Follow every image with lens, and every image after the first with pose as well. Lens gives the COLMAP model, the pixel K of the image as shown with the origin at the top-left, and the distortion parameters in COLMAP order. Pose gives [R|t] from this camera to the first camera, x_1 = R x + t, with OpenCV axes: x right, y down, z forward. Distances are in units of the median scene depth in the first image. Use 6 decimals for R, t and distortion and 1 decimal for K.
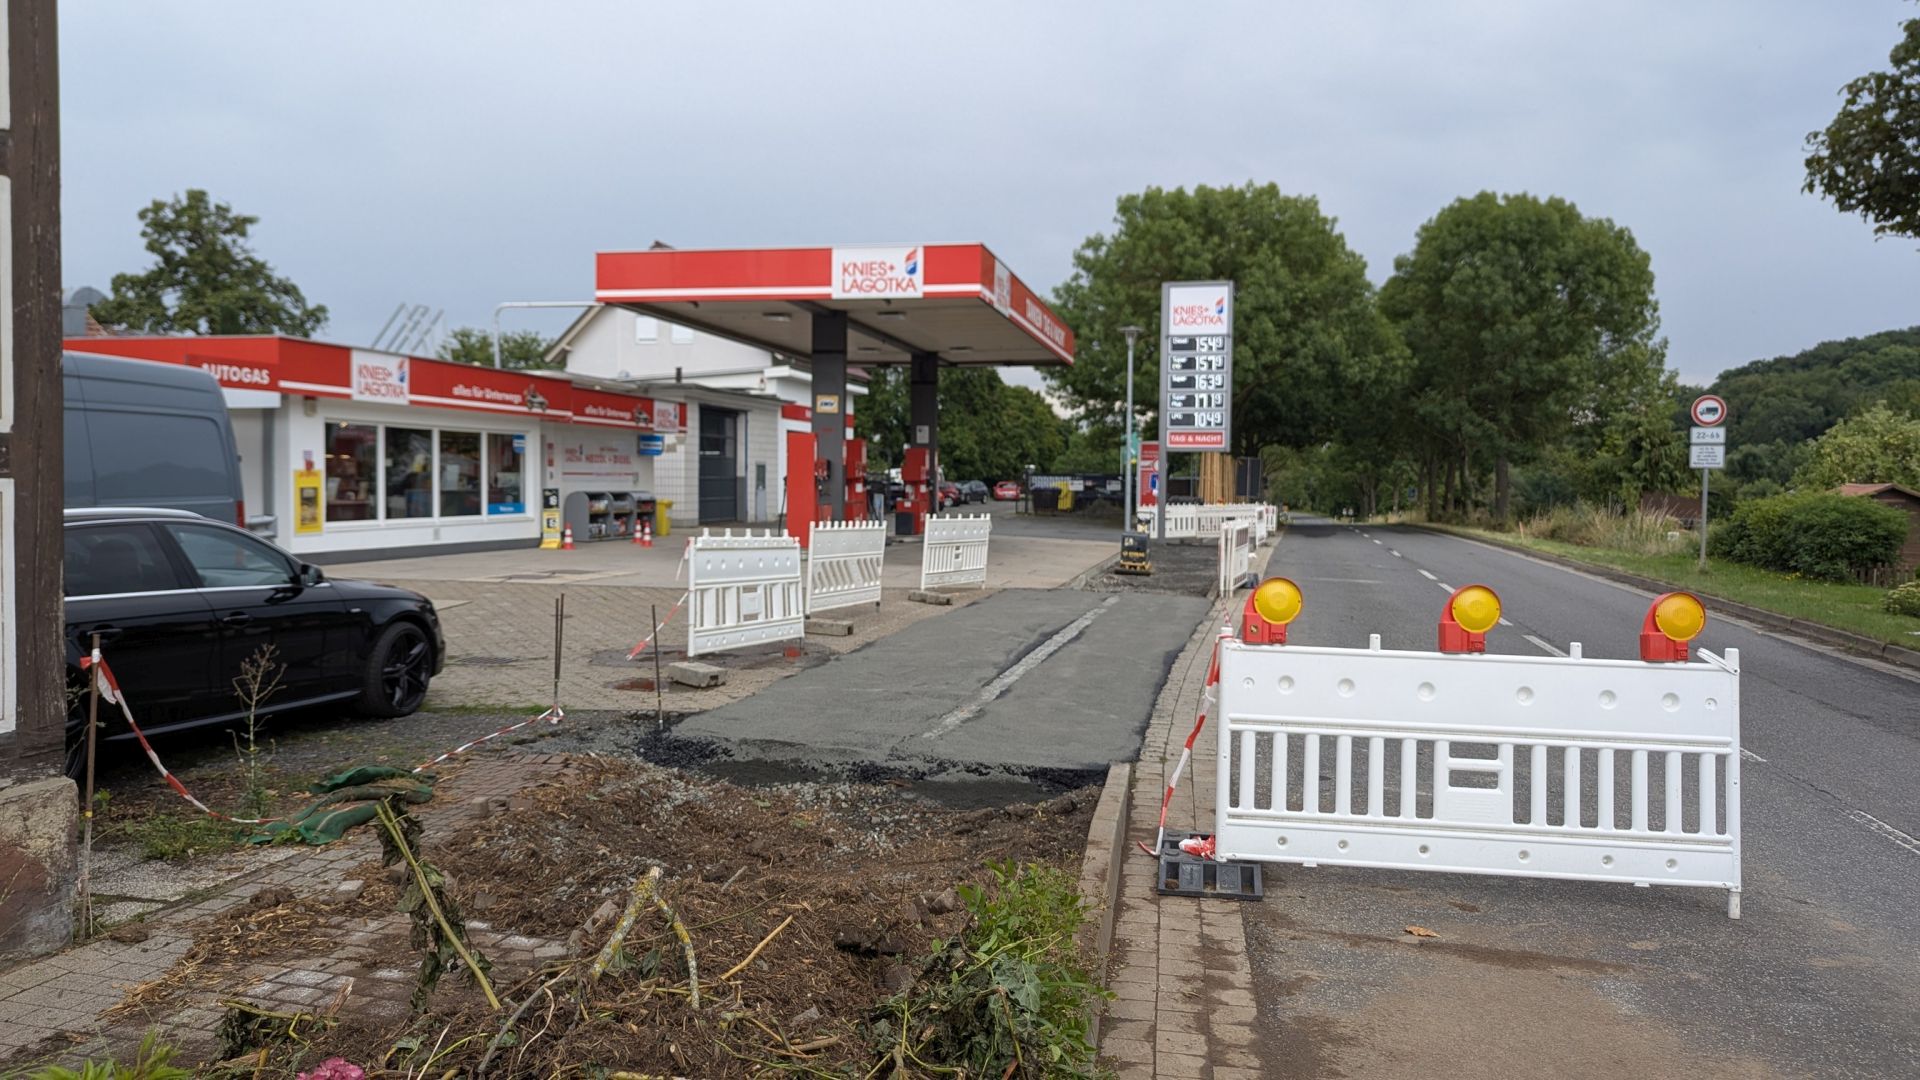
lens RADIAL K [[1340.6, 0, 931.4], [0, 1340.6, 554.0], [0, 0, 1]] dist [0.096595, -0.100310]
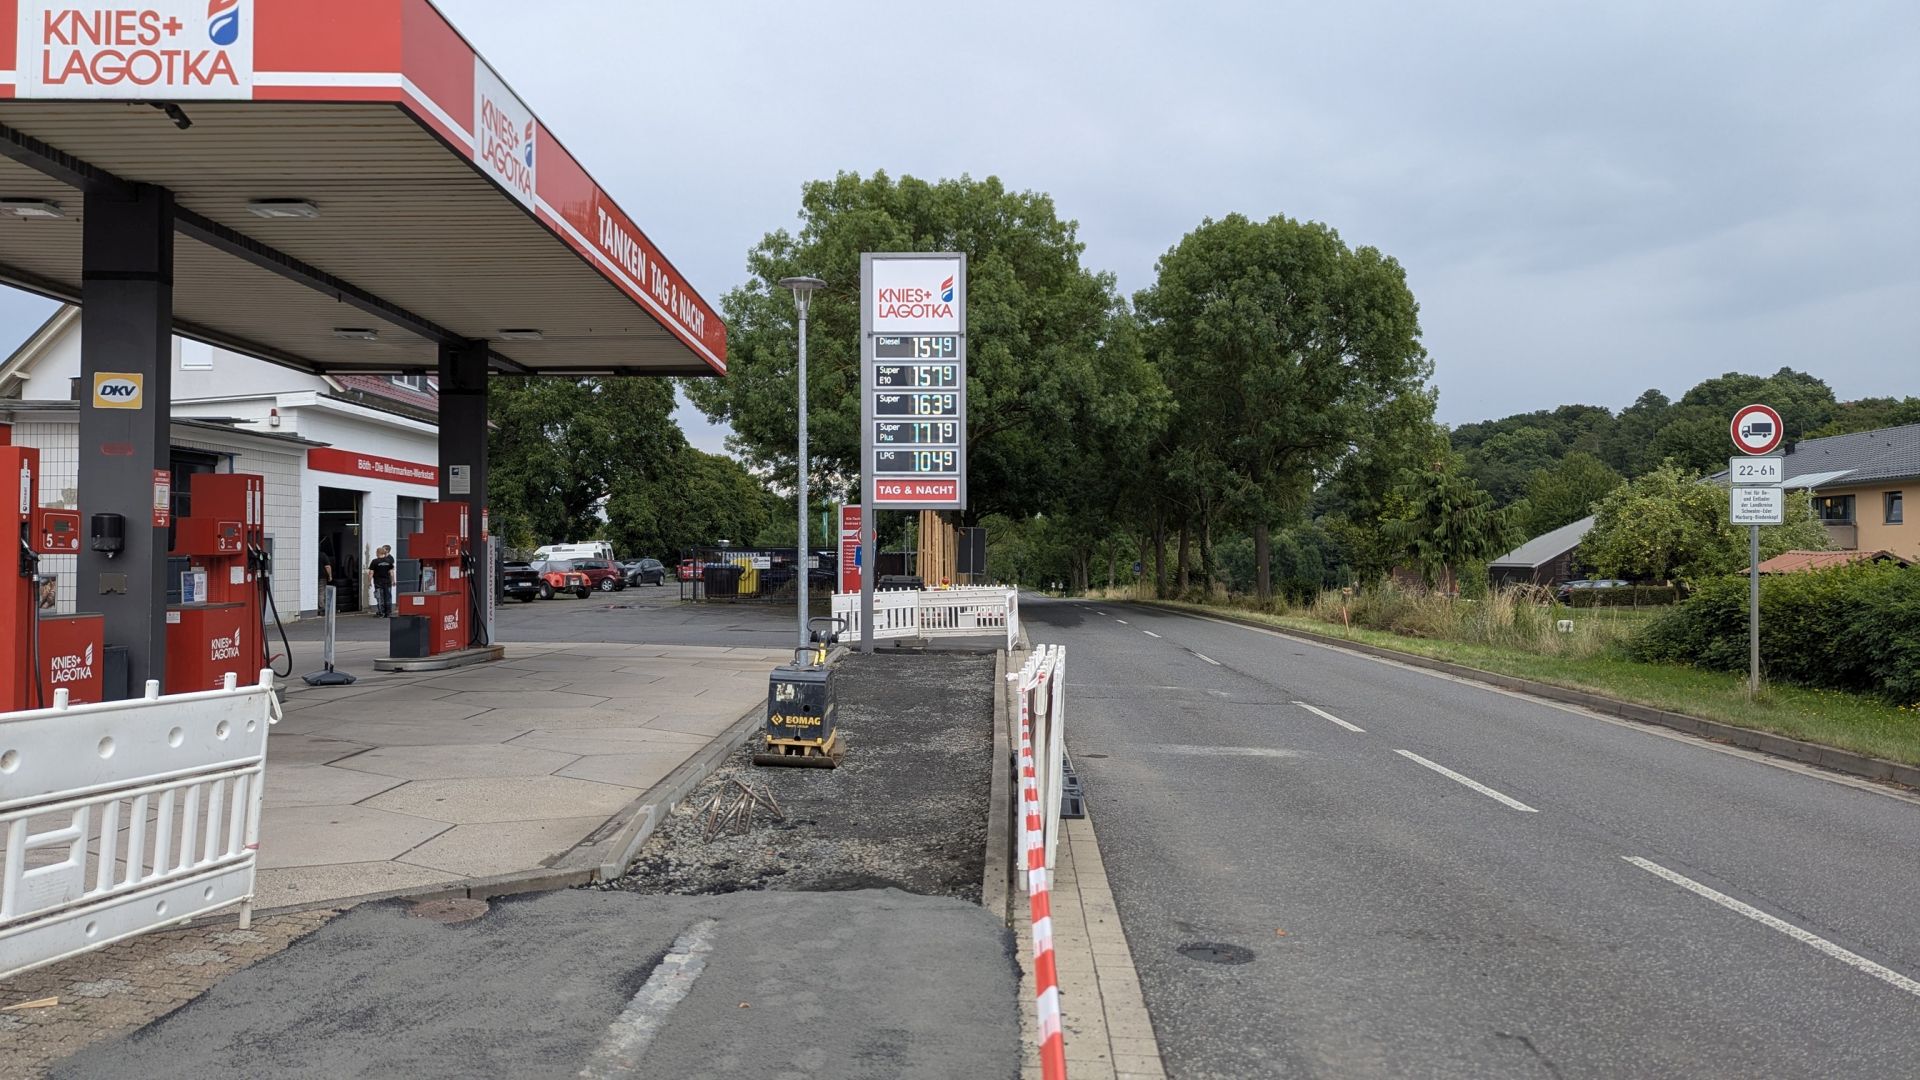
lens RADIAL K [[1340.6, 0, 931.4], [0, 1340.6, 554.0], [0, 0, 1]] dist [0.096595, -0.100310]
pose [[0.977460, -0.010265, 0.210873, 0.047910], [0.022216, 0.998273, -0.054384, -0.013774], [-0.209950, 0.057843, 0.976000, 0.263719]]
